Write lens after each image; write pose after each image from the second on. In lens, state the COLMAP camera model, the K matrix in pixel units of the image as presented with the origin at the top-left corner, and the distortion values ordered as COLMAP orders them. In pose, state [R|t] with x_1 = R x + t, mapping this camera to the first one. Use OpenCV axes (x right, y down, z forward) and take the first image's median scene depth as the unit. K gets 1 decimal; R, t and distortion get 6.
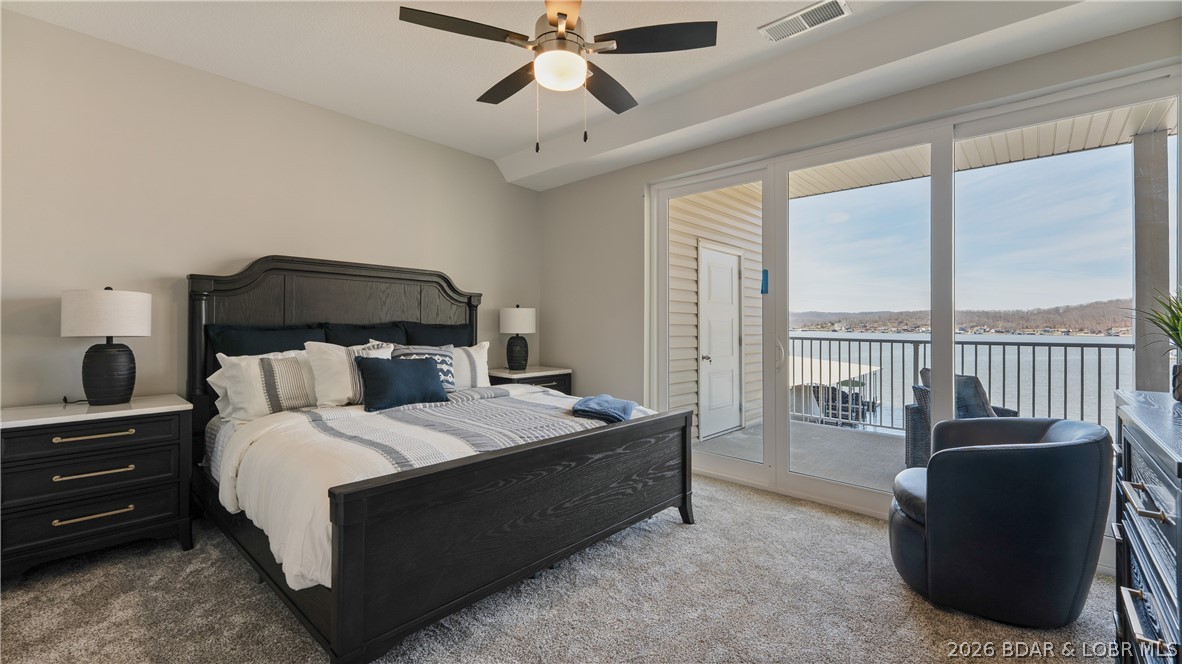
lens RADIAL K [[487.8, 0, 560.7], [0, 487.8, 325.1], [0, 0, 1]] dist [0.007167, -0.001209]
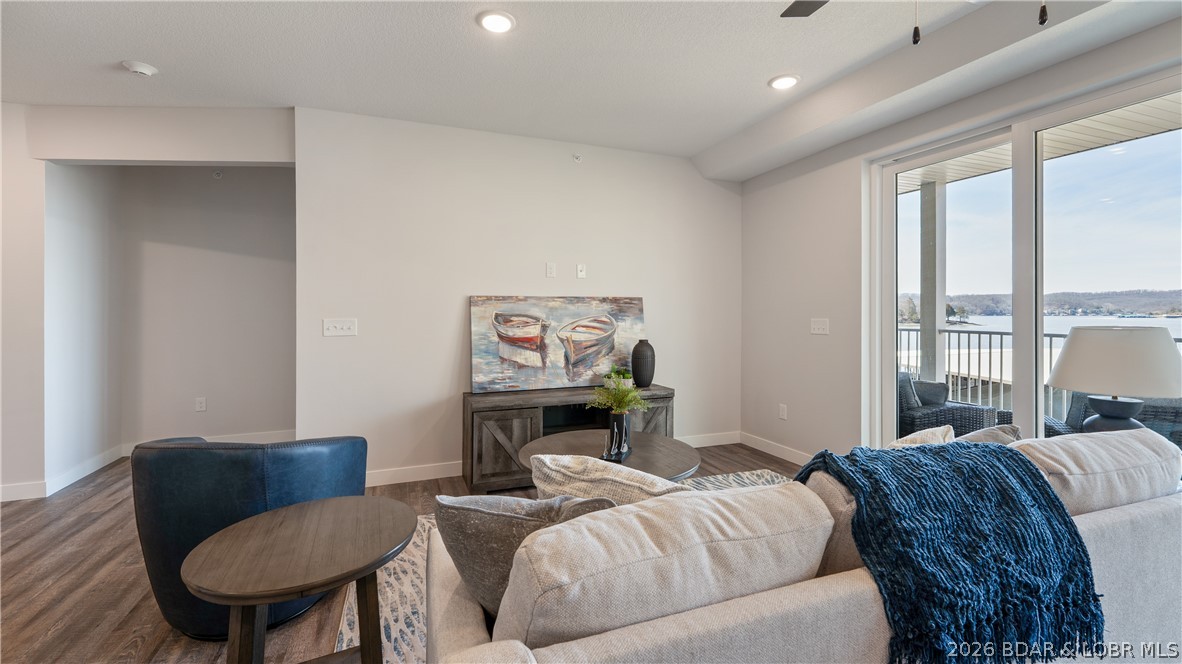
lens RADIAL K [[487.8, 0, 575.4], [0, 487.8, 309.8], [0, 0, 1]] dist [0.007167, -0.001209]
pose [[0.897842, -0.014782, -0.440069, 0.356826], [0.010706, 0.999874, -0.011745, -0.006672], [0.440187, 0.005834, 0.897887, -0.297800]]
